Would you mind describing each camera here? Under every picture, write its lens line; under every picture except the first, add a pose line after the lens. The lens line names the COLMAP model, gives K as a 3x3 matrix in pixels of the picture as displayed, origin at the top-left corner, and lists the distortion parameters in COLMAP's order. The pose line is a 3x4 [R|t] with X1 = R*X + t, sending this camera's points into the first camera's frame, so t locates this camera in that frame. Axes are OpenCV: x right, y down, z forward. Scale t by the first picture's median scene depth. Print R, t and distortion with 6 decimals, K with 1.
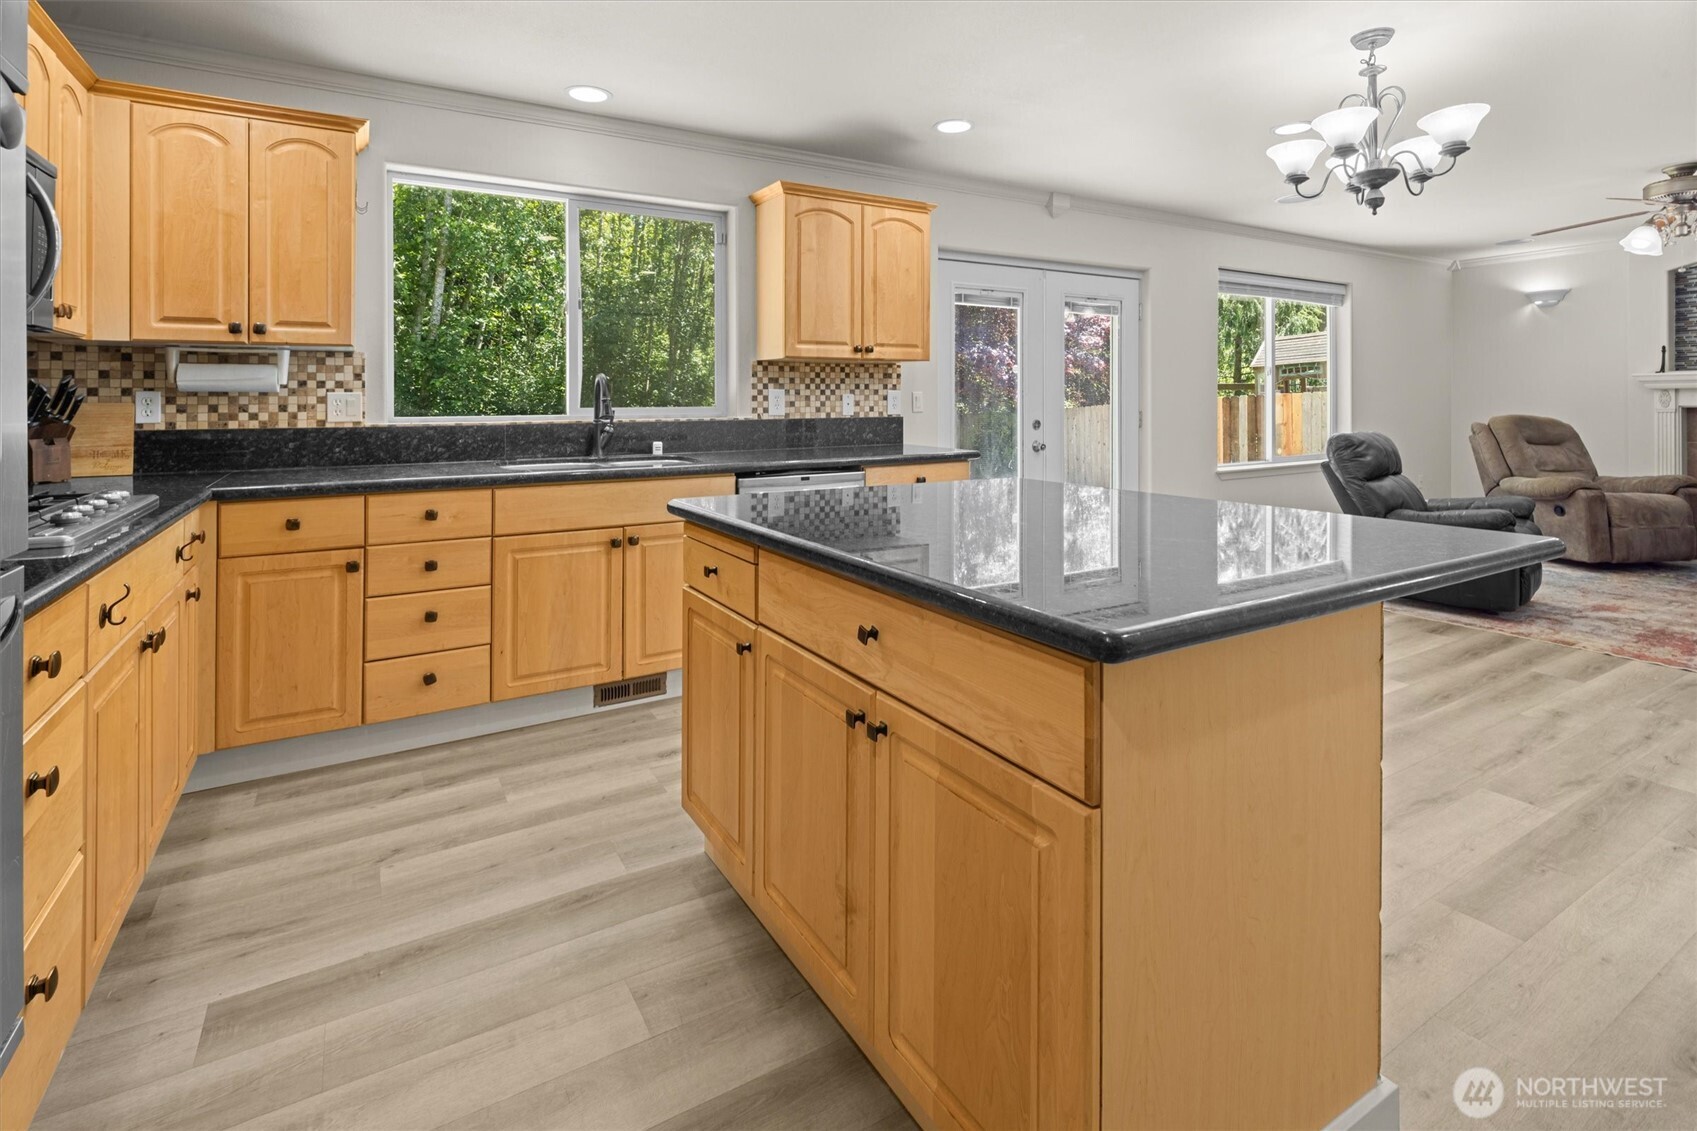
lens RADIAL K [[800.3, 0, 845.7], [0, 800.3, 403.4], [0, 0, 1]] dist [0.000378, -0.000112]
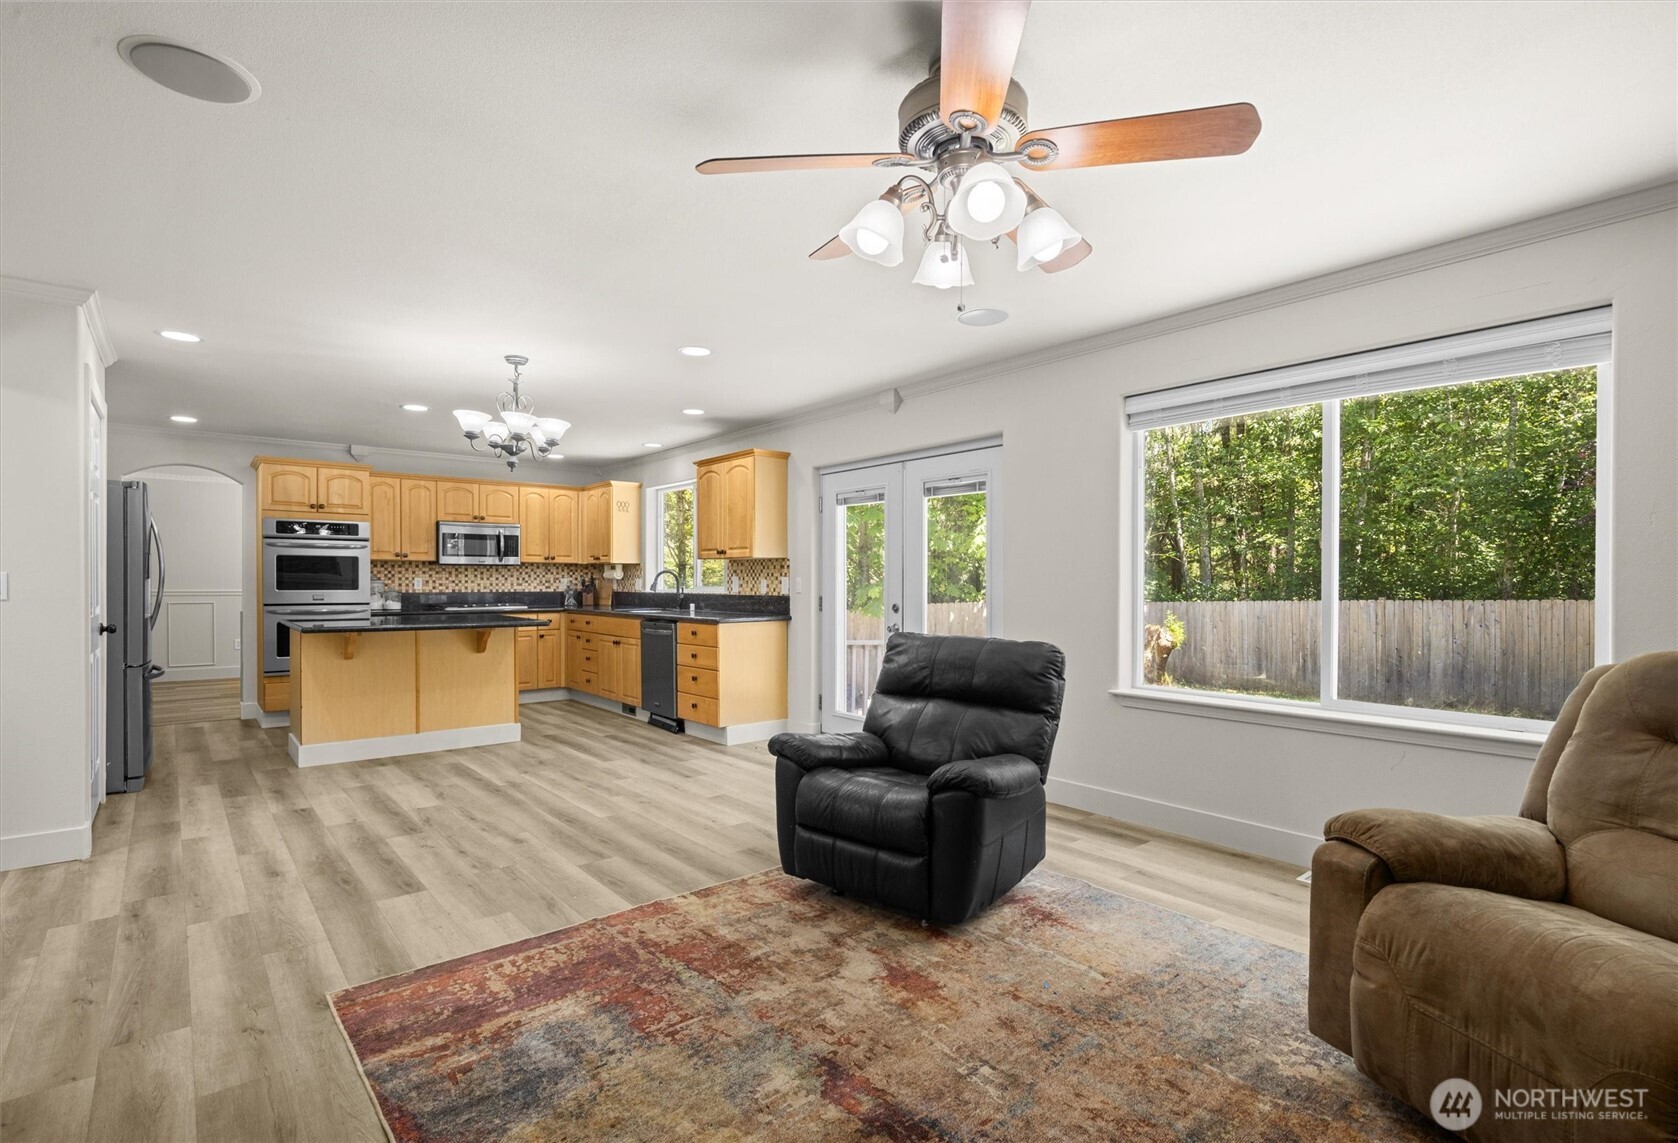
lens RADIAL K [[817.5, 0, 828.1], [0, 817.5, 591.7], [0, 0, 1]] dist [0.003567, 0.000366]
pose [[0.144486, 0.018395, -0.989336, 1.392141], [-0.008428, 0.999814, 0.017359, -0.015227], [0.989471, 0.005830, 0.144614, 0.804611]]
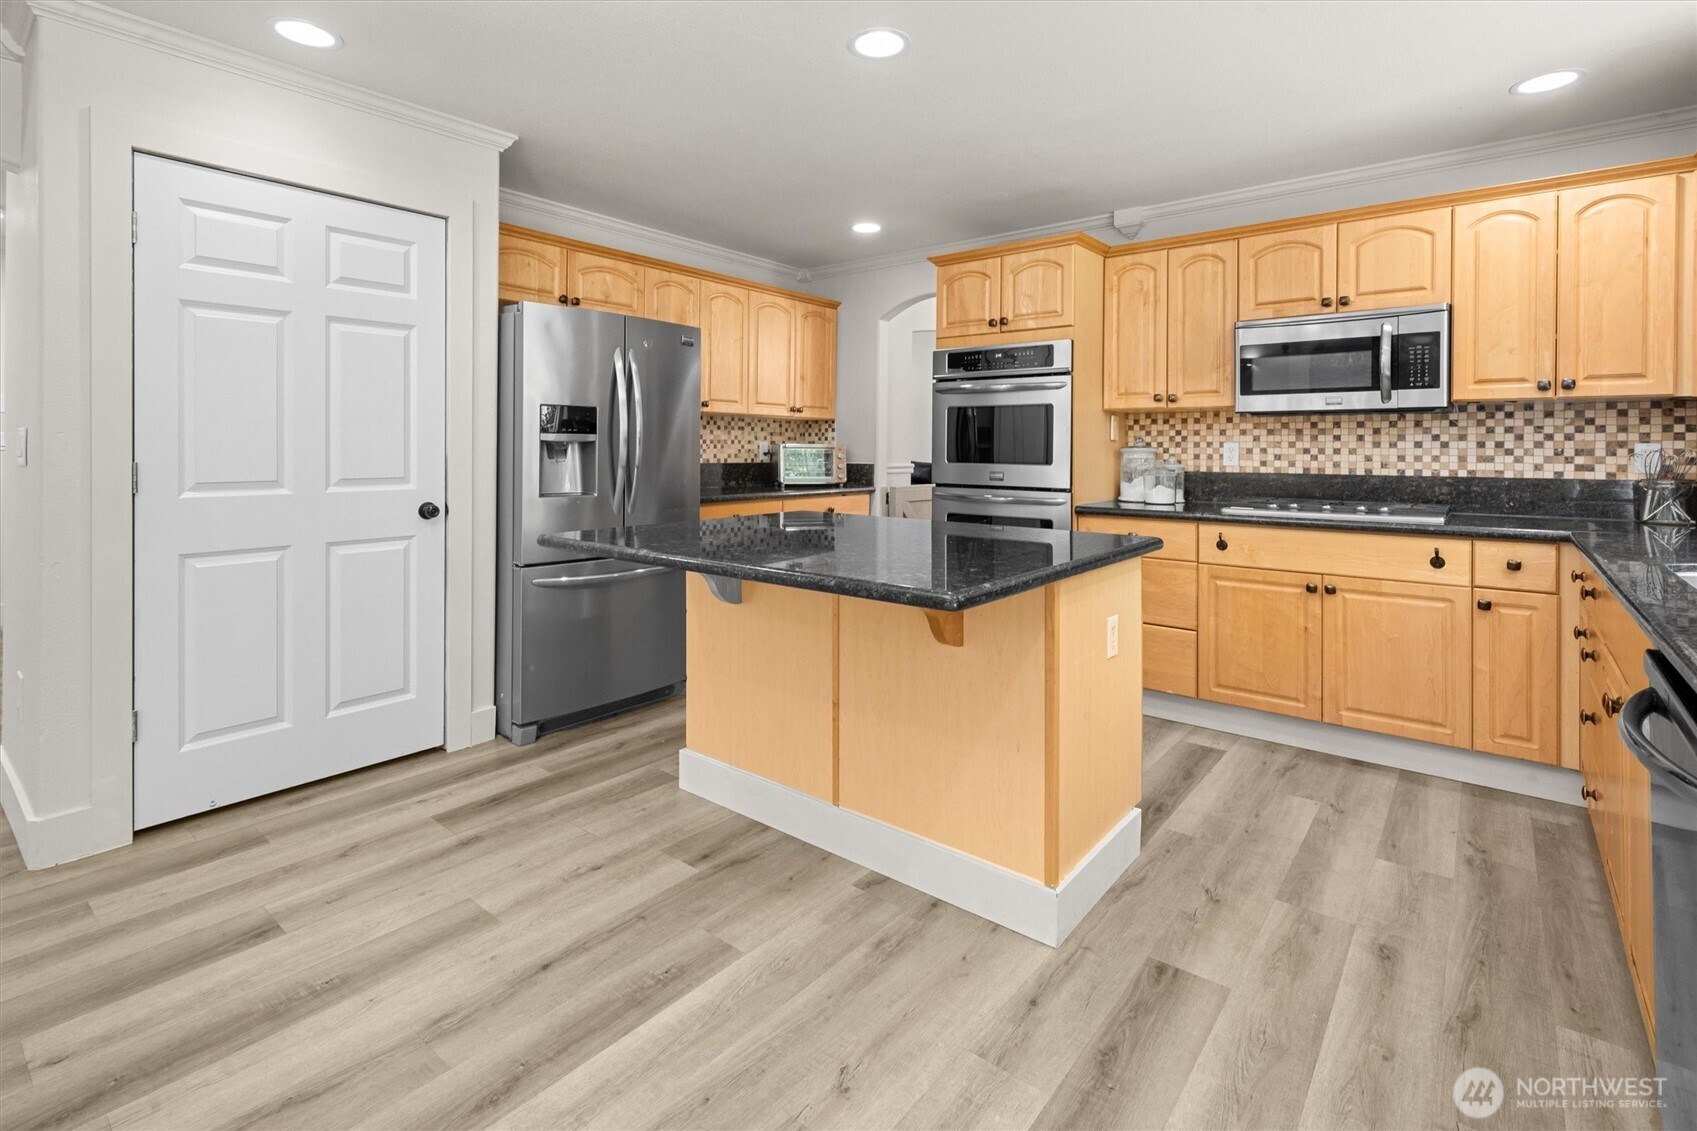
lens RADIAL K [[804.7, 0, 838.5], [0, 804.7, 449.4], [0, 0, 1]] dist [0.002671, 0.000617]
pose [[-0.938025, 0.000103, -0.346569, 0.273542], [-0.003103, 0.999957, 0.008696, -0.006739], [0.346555, 0.009233, -0.937984, 0.853588]]
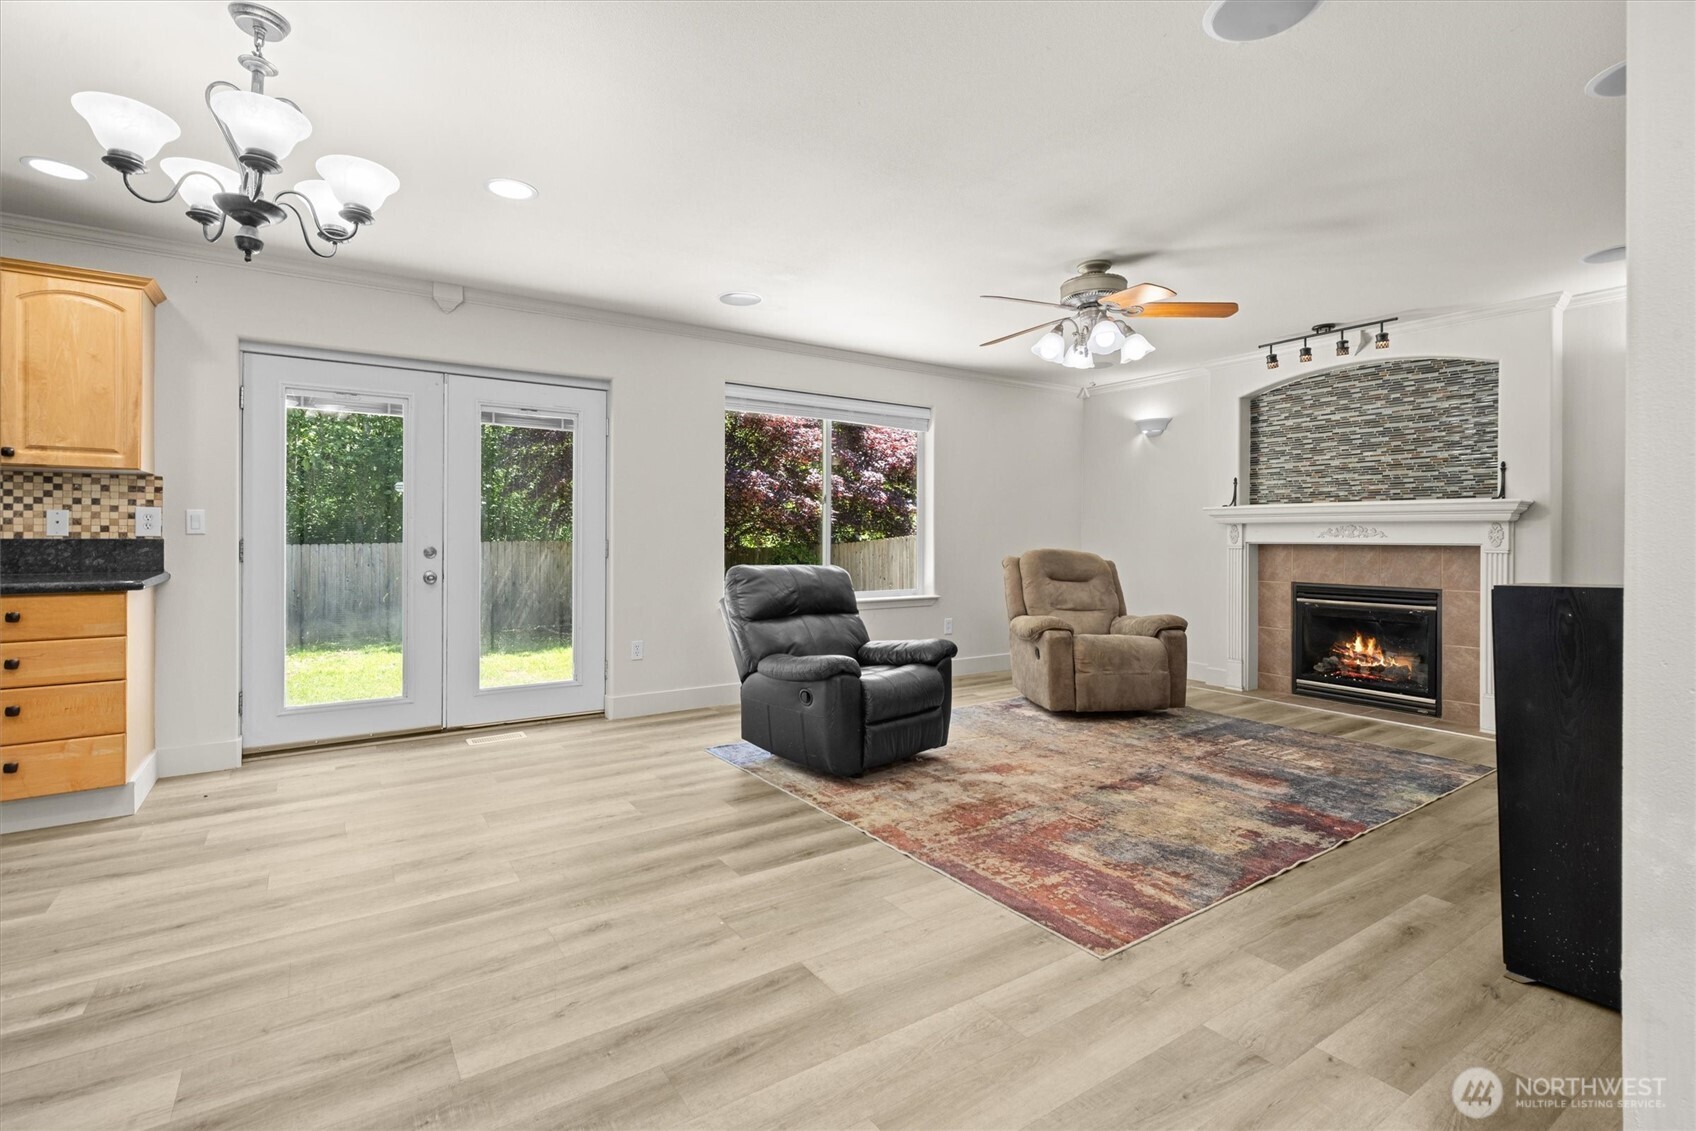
lens RADIAL K [[788.4, 0, 842.9], [0, 788.4, 542.0], [0, 0, 1]] dist [0.003611, 0.000399]
pose [[0.998334, 0.011602, 0.056530, 0.677471], [-0.011762, 0.999928, 0.002484, 0.008706], [-0.056497, -0.003145, 0.998398, 0.135026]]
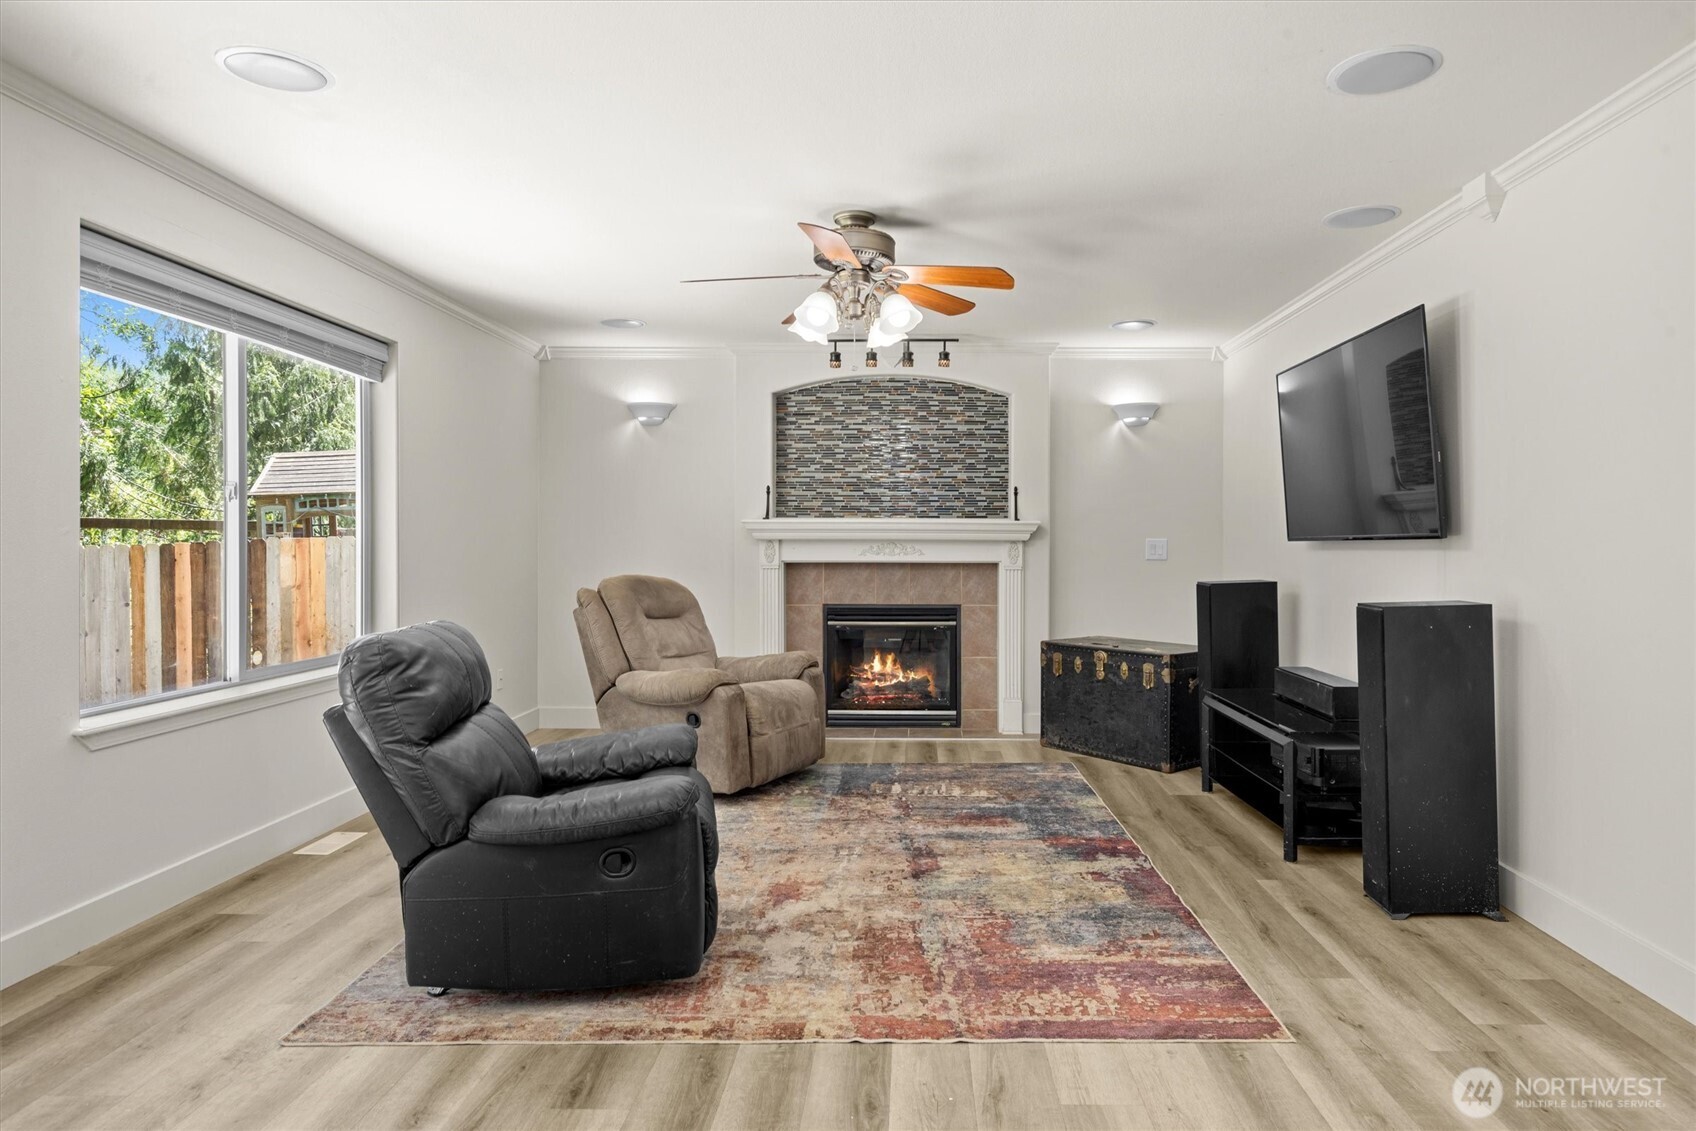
lens RADIAL K [[1002.0, 0, 912.1], [0, 1002.0, 556.8], [0, 0, 1]] dist [0.003628, 0.000400]
pose [[0.511037, -0.002797, 0.859554, 0.305853], [-0.003047, 0.999983, 0.005066, -0.008298], [-0.859553, -0.005208, 0.511019, 0.479029]]
